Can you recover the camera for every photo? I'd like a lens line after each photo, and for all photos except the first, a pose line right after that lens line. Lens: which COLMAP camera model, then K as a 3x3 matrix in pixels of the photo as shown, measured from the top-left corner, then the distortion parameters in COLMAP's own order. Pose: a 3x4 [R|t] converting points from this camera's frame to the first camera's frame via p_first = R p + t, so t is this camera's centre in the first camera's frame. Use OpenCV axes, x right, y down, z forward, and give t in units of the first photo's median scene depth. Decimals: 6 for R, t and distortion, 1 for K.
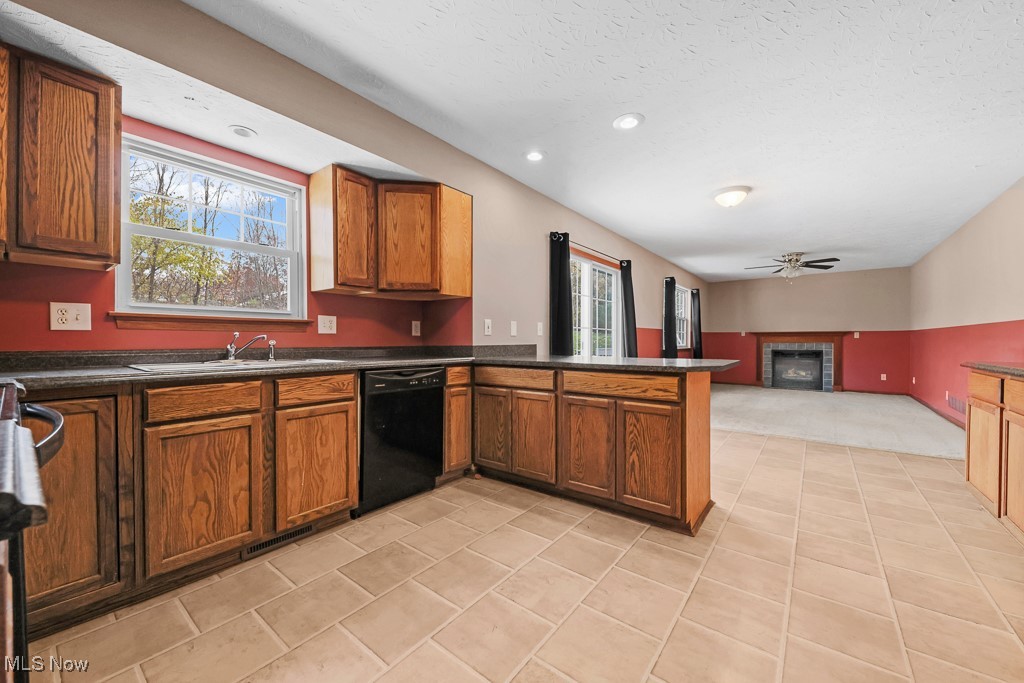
lens RADIAL K [[385.5, 0, 514.3], [0, 385.5, 343.2], [0, 0, 1]] dist [0.015492, -0.003266]
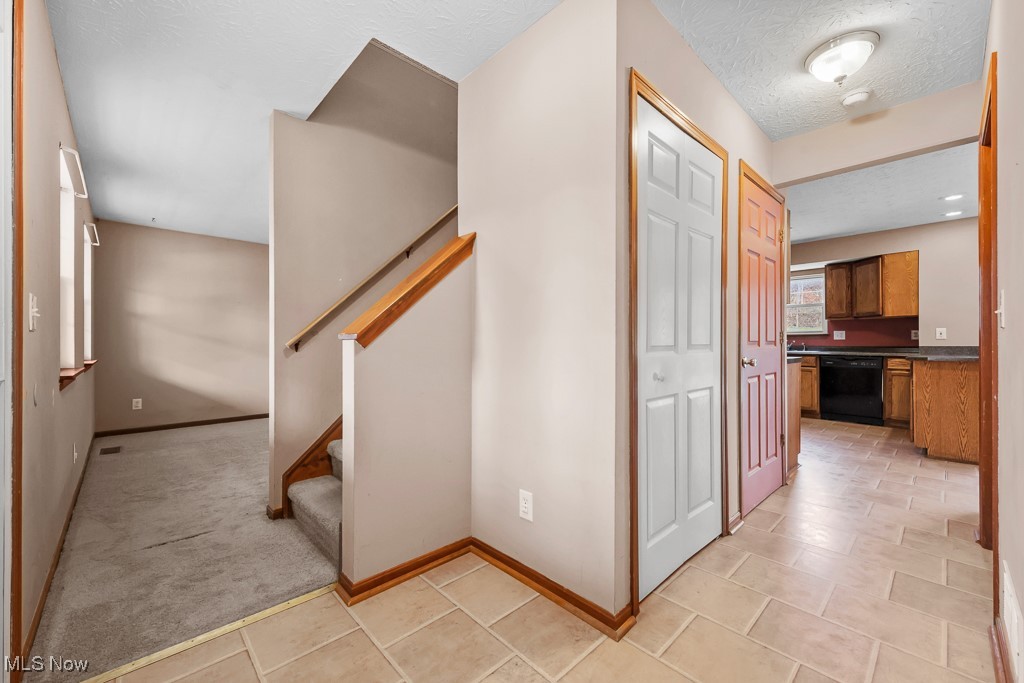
lens RADIAL K [[423.3, 0, 507.6], [0, 423.3, 342.2], [0, 0, 1]] dist [0.022251, -0.000495]
pose [[-0.137998, -0.010773, -0.990374, 2.397200], [-0.010987, 0.999896, -0.009346, 0.033876], [0.990372, 0.009592, -0.138102, -0.513461]]
